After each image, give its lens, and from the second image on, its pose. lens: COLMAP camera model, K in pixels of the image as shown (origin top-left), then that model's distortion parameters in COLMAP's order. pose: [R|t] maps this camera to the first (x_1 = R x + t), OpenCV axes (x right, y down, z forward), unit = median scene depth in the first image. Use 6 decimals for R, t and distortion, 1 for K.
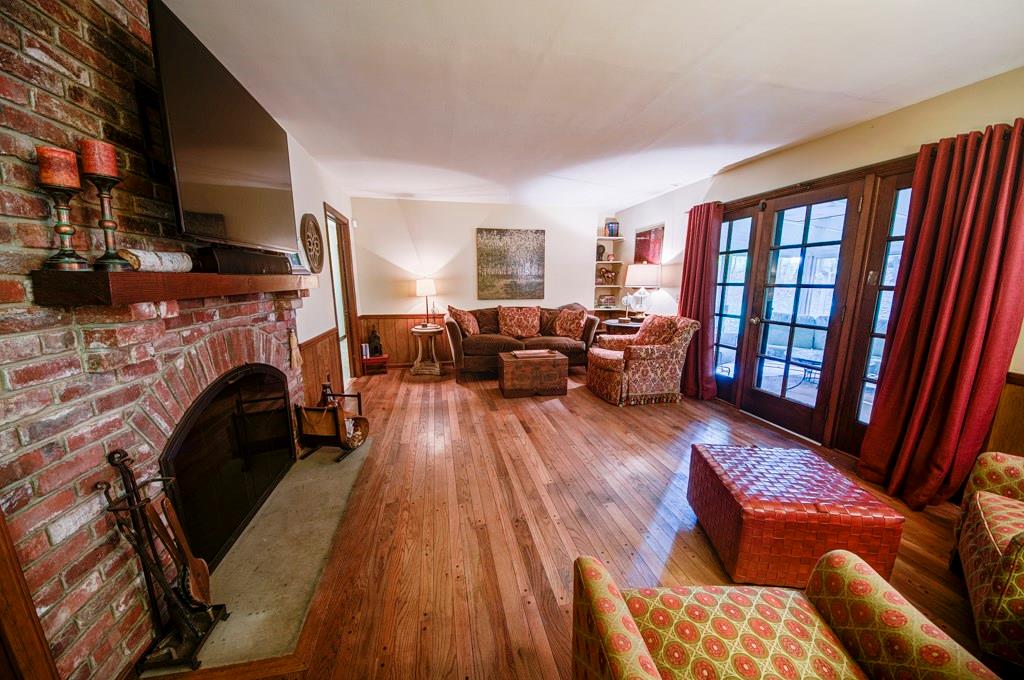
lens RADIAL K [[361.3, 0, 510.9], [0, 361.3, 346.8], [0, 0, 1]] dist [-0.013041, -0.000340]
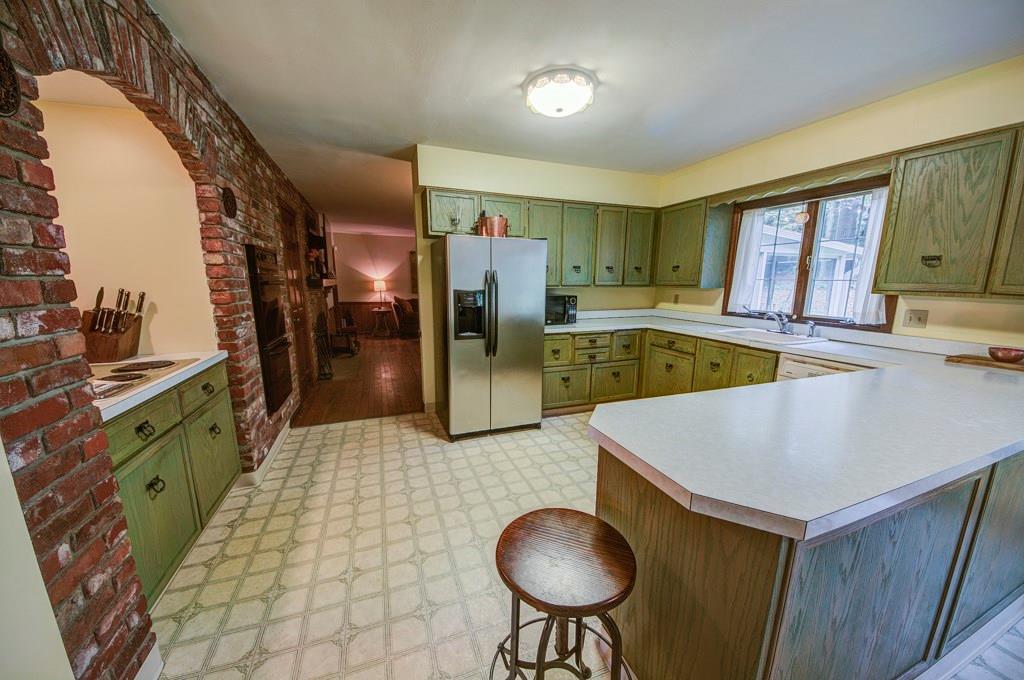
lens RADIAL K [[361.3, 0, 511.9], [0, 361.3, 349.4], [0, 0, 1]] dist [-0.013041, -0.000340]
pose [[0.986381, -0.026686, 0.162299, 0.099631], [0.027114, 0.999632, -0.000427, 0.160322], [-0.162228, 0.004822, 0.986742, -0.814199]]
